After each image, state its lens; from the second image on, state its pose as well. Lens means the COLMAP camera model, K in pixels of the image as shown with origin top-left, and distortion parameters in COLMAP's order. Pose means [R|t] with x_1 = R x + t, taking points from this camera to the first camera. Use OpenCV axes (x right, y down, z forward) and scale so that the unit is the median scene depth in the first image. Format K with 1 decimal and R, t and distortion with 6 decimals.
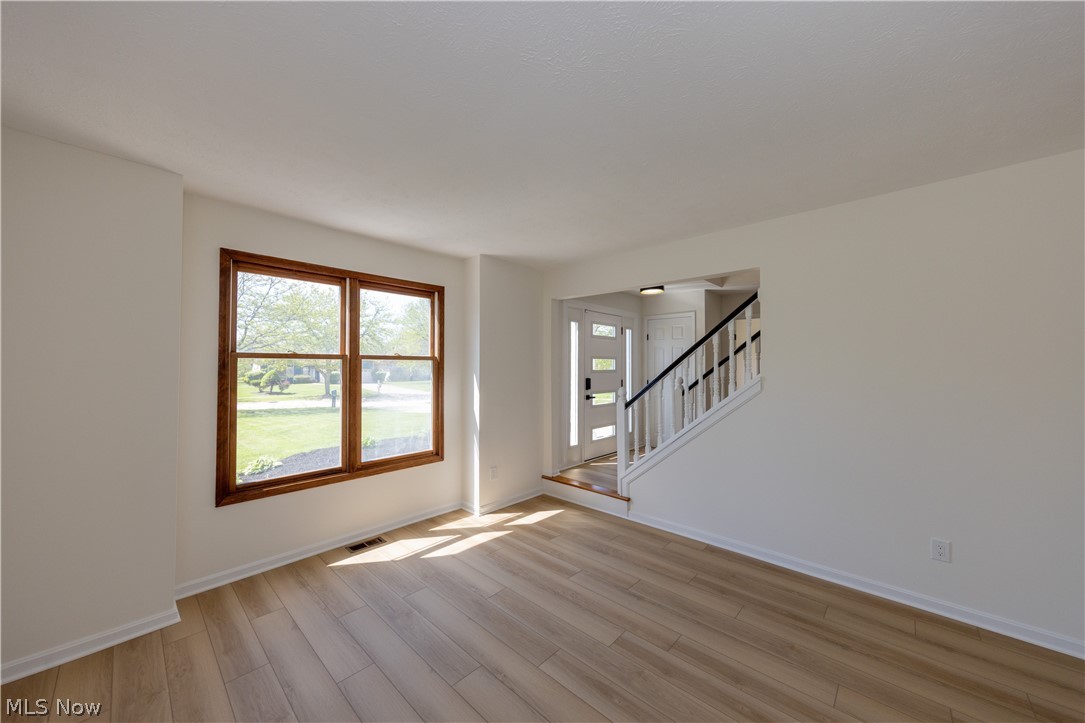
lens RADIAL K [[373.5, 0, 542.5], [0, 373.5, 361.5], [0, 0, 1]] dist [-0.000788, -0.000329]
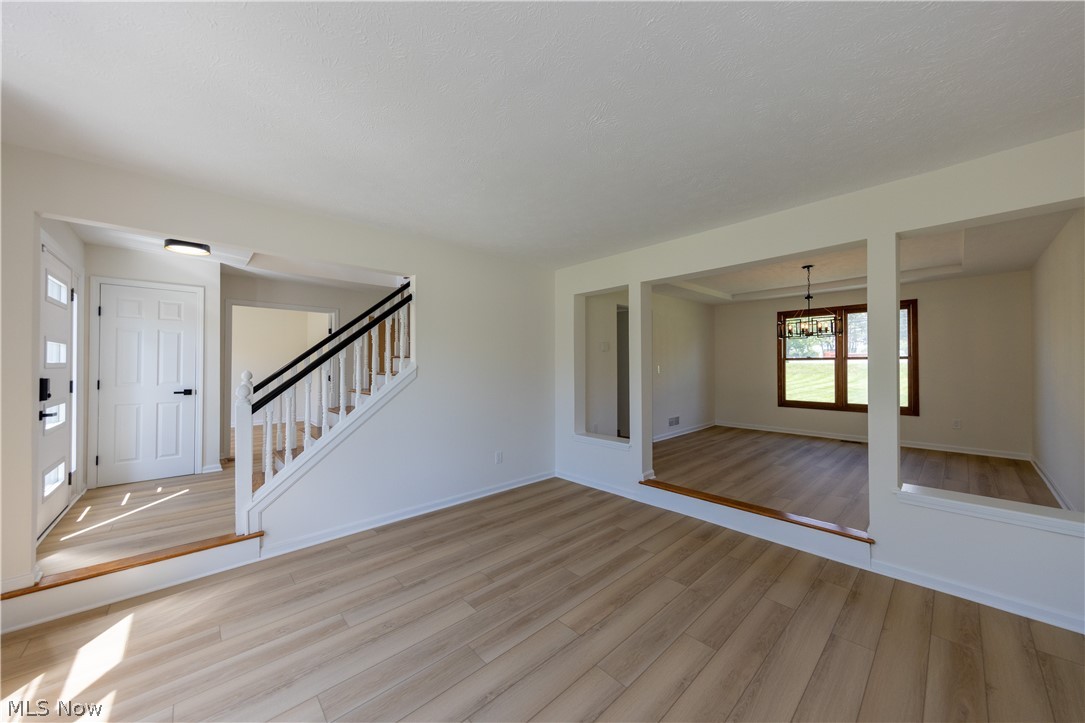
lens RADIAL K [[373.5, 0, 542.5], [0, 373.5, 361.5], [0, 0, 1]] dist [-0.000788, -0.000329]
pose [[0.103636, 0.003397, 0.994610, -0.639487], [-0.010212, 0.999945, -0.002351, 0.030371], [-0.994563, -0.009914, 0.103665, 0.515141]]
